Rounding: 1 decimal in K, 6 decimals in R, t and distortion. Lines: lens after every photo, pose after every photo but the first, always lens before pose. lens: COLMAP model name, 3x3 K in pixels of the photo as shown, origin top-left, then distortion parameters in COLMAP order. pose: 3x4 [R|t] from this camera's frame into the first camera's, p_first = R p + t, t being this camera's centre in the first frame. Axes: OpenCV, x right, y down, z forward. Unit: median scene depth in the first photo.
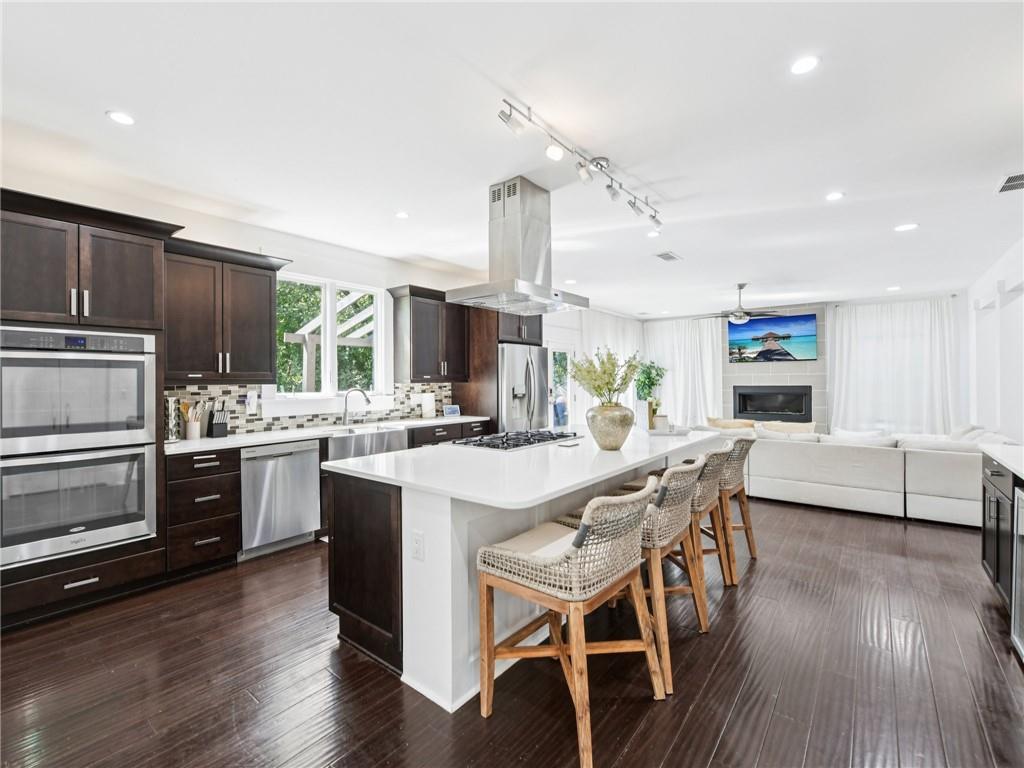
lens RADIAL K [[459.6, 0, 507.9], [0, 459.6, 380.5], [0, 0, 1]] dist [-0.002391, 0.000919]
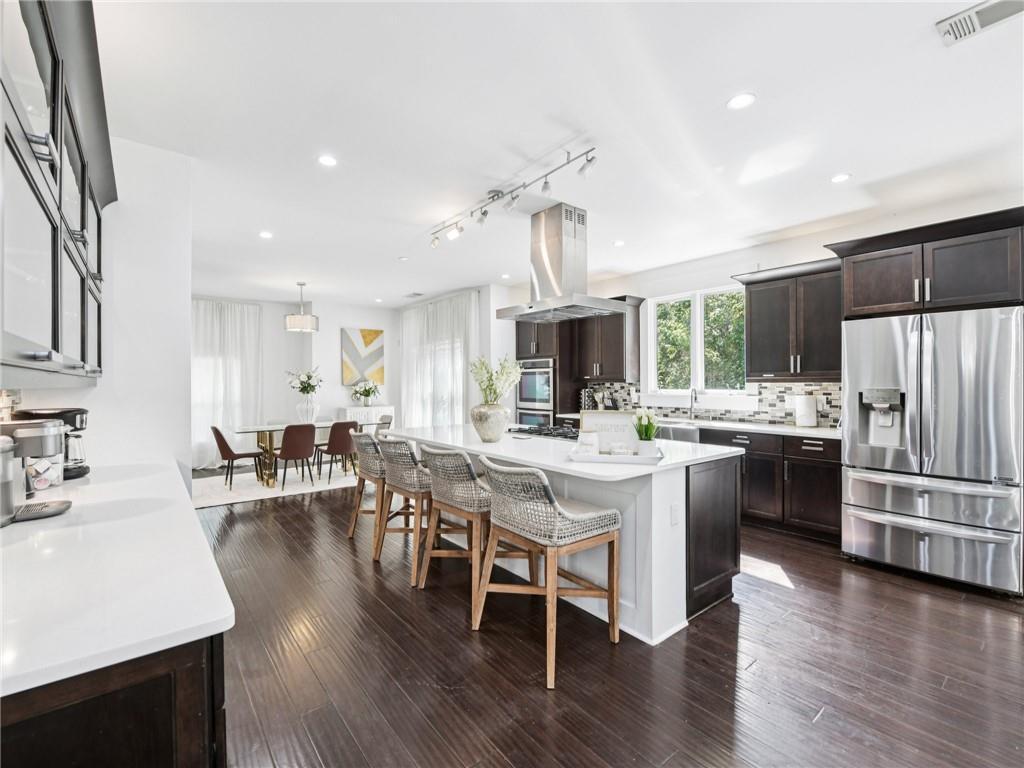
lens RADIAL K [[459.6, 0, 509.9], [0, 459.6, 381.1], [0, 0, 1]] dist [-0.002391, 0.000919]
pose [[-0.209284, 0.000655, -0.977855, 0.797152], [0.002069, 0.999998, 0.000227, 0.002229], [0.977853, -0.001976, -0.209285, 0.763204]]
